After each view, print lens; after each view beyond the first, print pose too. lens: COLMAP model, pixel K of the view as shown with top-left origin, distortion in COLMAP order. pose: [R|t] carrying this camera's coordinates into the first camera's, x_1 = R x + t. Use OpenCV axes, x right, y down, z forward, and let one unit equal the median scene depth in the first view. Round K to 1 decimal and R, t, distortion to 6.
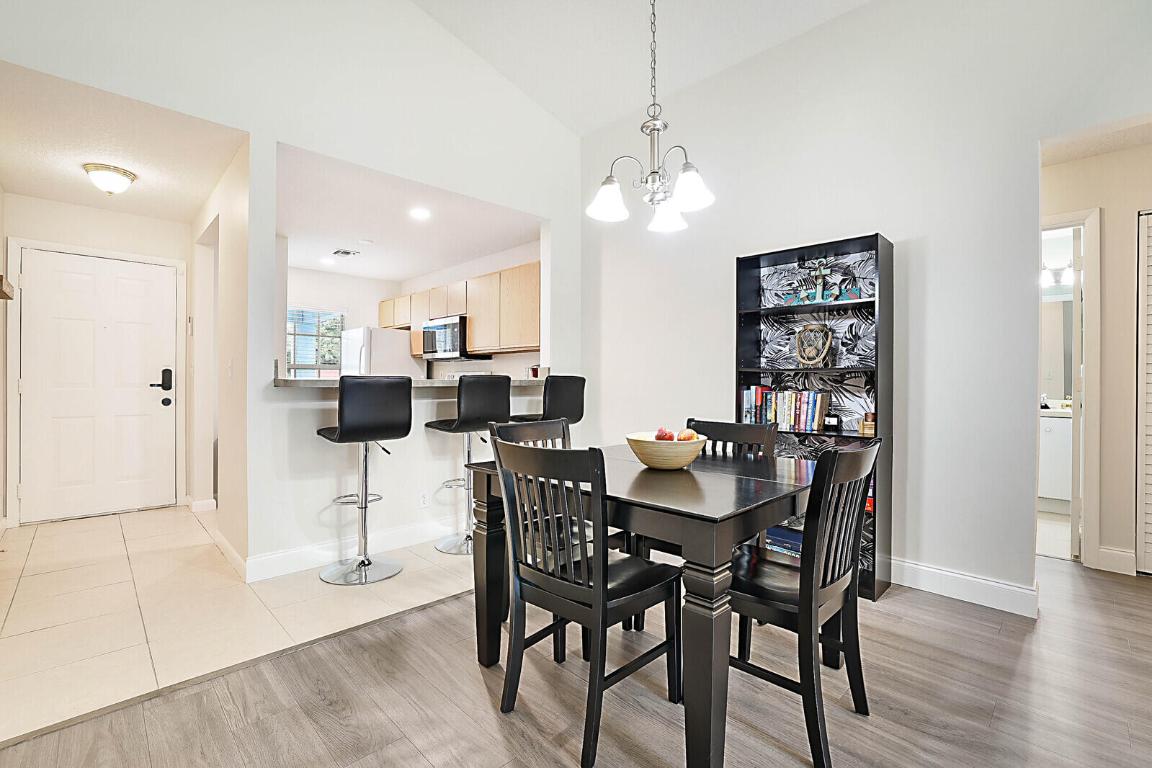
lens RADIAL K [[506.4, 0, 558.0], [0, 506.4, 383.2], [0, 0, 1]] dist [-0.021790, 0.003239]
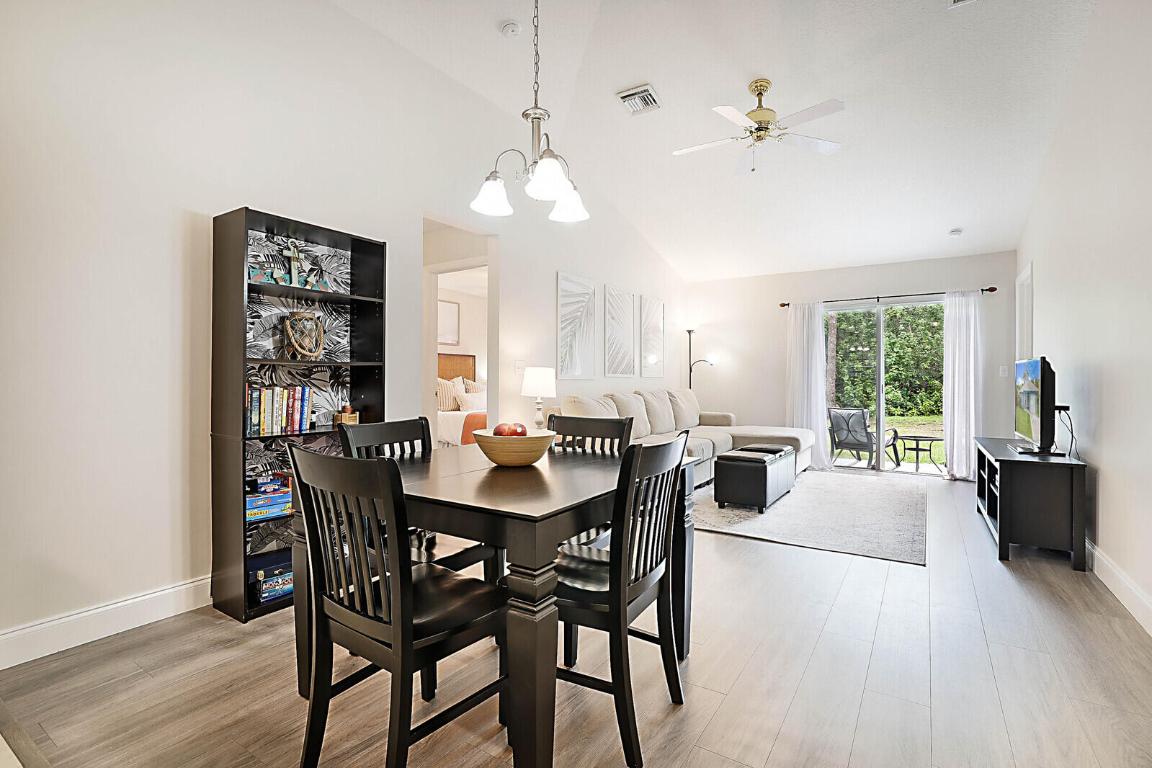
lens RADIAL K [[546.5, 0, 573.9], [0, 546.5, 377.3], [0, 0, 1]] dist [-0.018384, 0.000766]
pose [[-0.242796, -0.000506, 0.970077, -0.515907], [0.002685, 0.999996, 0.001194, -0.000072], [-0.970074, 0.002894, -0.242794, 0.711693]]
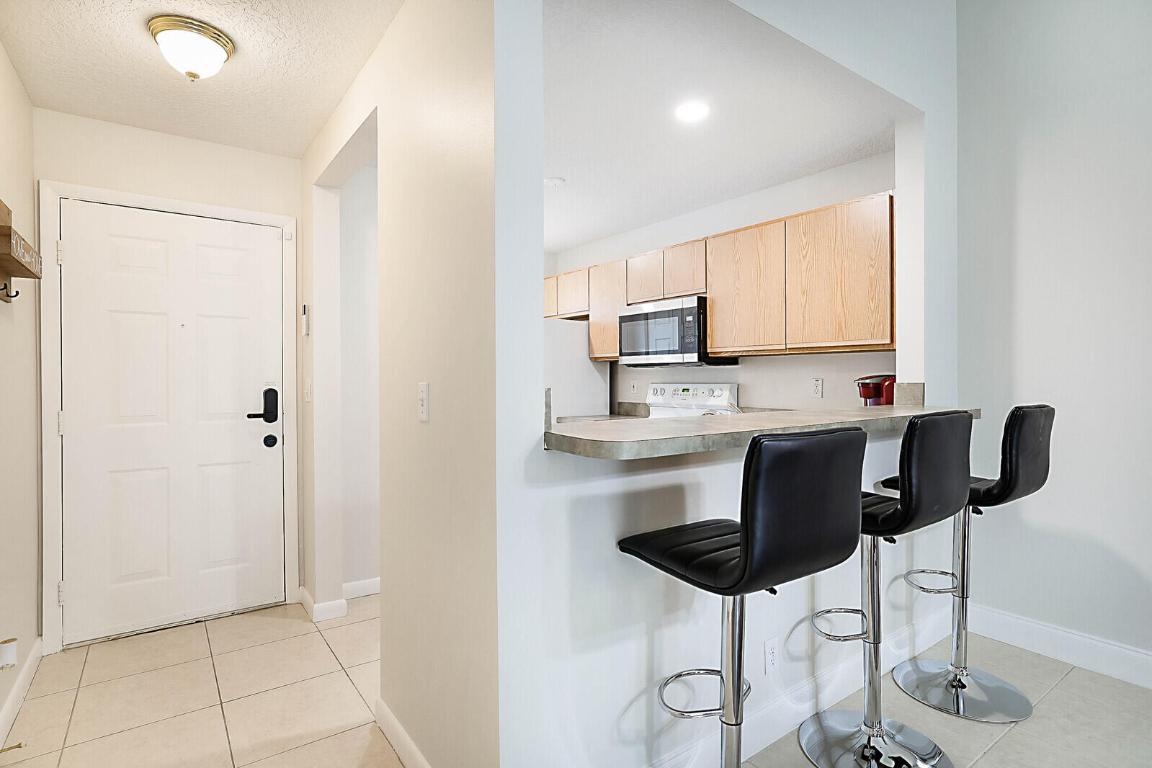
lens RADIAL K [[578.3, 0, 565.5], [0, 578.3, 383.3], [0, 0, 1]] dist [-0.021251, 0.001127]
pose [[0.991017, -0.006383, -0.133584, -0.445059], [0.006881, 0.999971, 0.003268, -0.049871], [0.133559, -0.004158, 0.991032, 0.466734]]
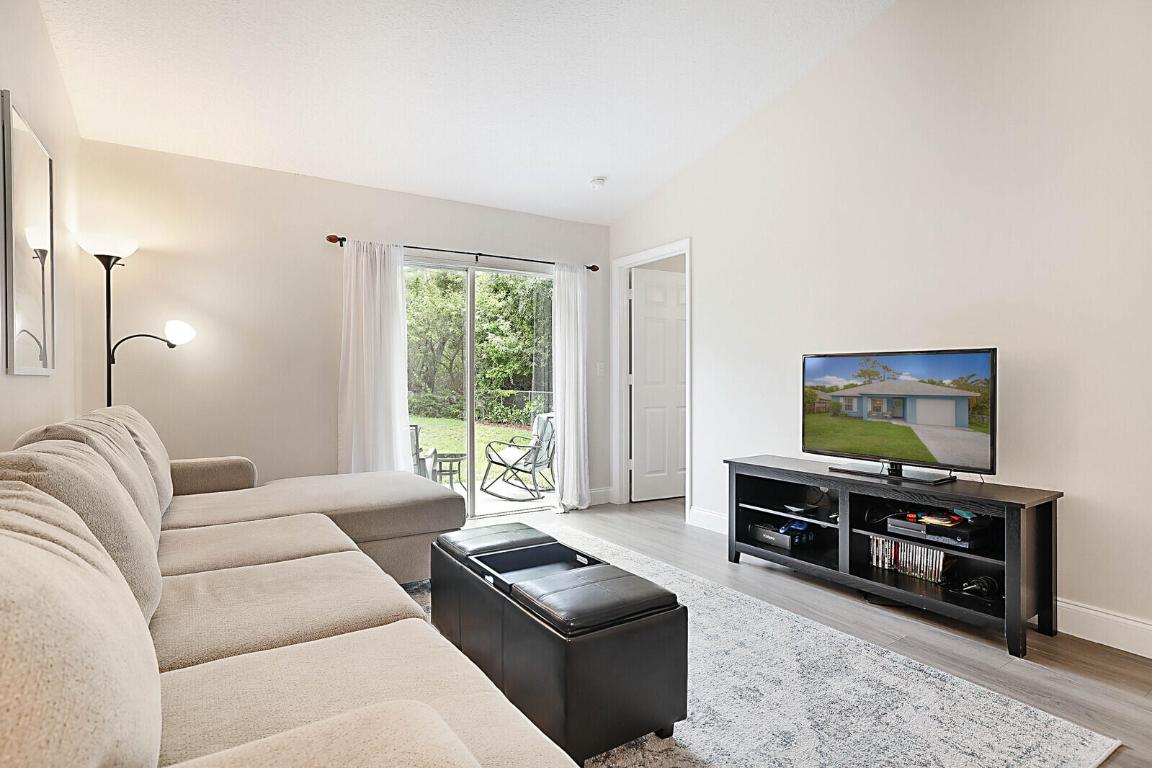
lens RADIAL K [[578.3, 0, 565.1], [0, 578.3, 383.9], [0, 0, 1]] dist [-0.021251, 0.001127]
pose [[-0.982897, -0.002785, 0.184136, 0.749960], [-0.000364, 0.999913, 0.013179, 0.004789], [-0.184156, 0.012887, -0.982813, 0.460105]]
